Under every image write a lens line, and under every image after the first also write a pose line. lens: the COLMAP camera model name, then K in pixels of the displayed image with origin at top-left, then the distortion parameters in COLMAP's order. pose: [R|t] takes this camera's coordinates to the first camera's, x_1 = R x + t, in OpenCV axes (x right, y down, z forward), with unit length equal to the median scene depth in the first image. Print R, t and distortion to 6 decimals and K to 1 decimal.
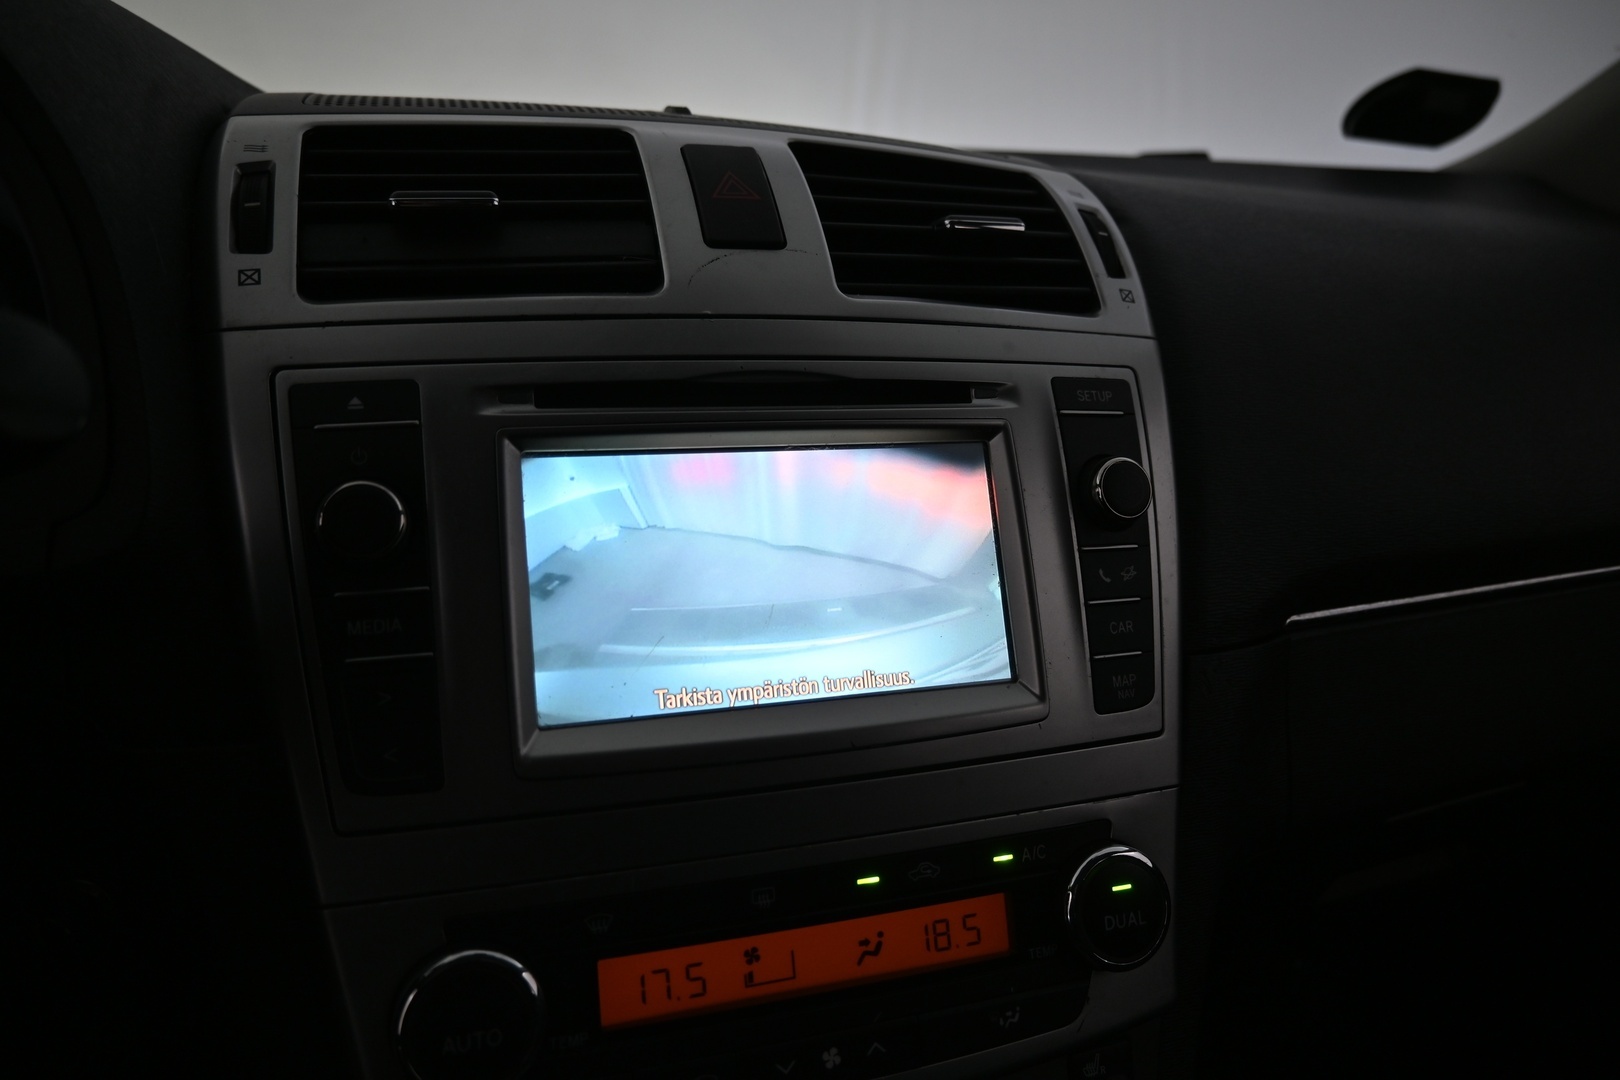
lens RADIAL K [[1102.3, 0, 802.5], [0, 1102.3, 545.9], [0, 0, 1]] dist [-0.006527, 0.005061]
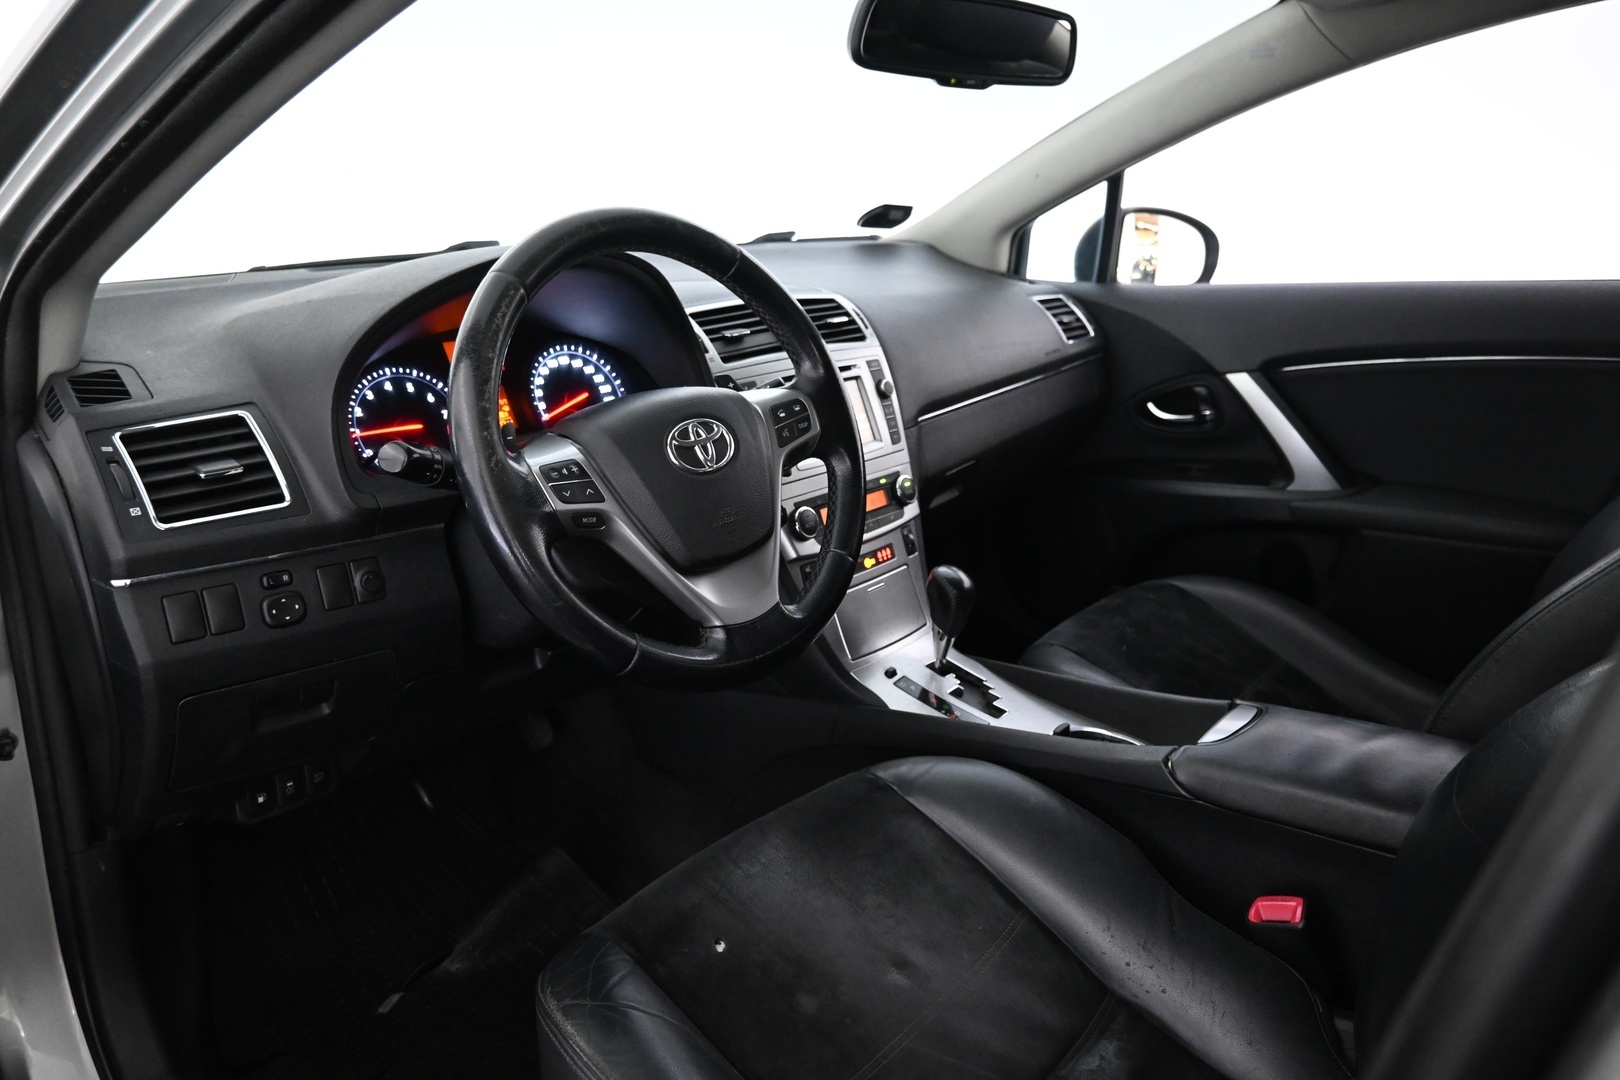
lens RADIAL K [[1102.3, 0, 815.0], [0, 1102.3, 543.0], [0, 0, 1]] dist [-0.006527, 0.005061]
pose [[0.858513, -0.187511, 0.477278, -1.974561], [0.157150, 0.982168, 0.103194, 0.046863], [-0.488118, -0.013589, 0.872672, -2.382382]]
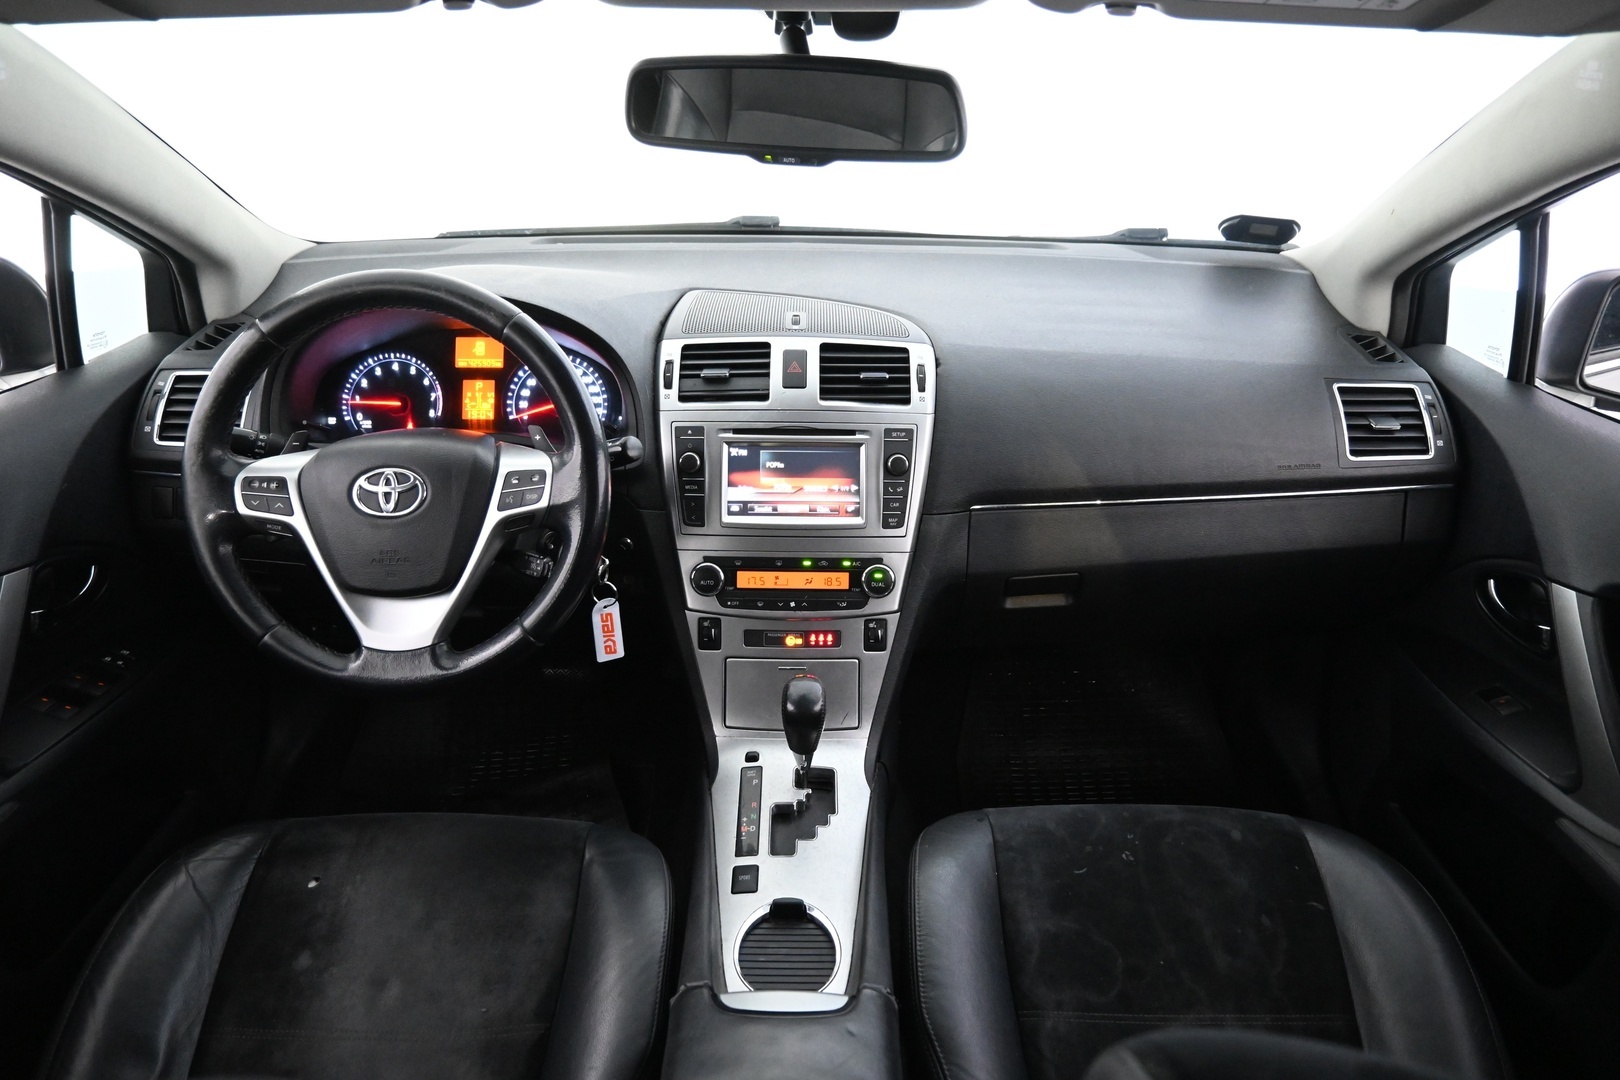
lens RADIAL K [[1102.3, 0, 817.1], [0, 1102.3, 546.2], [0, 0, 1]] dist [-0.006527, 0.005061]
pose [[0.949446, 0.118326, -0.290776, 1.125371], [-0.063087, 0.979266, 0.192502, -0.465793], [0.307526, -0.164427, 0.937226, -2.420652]]
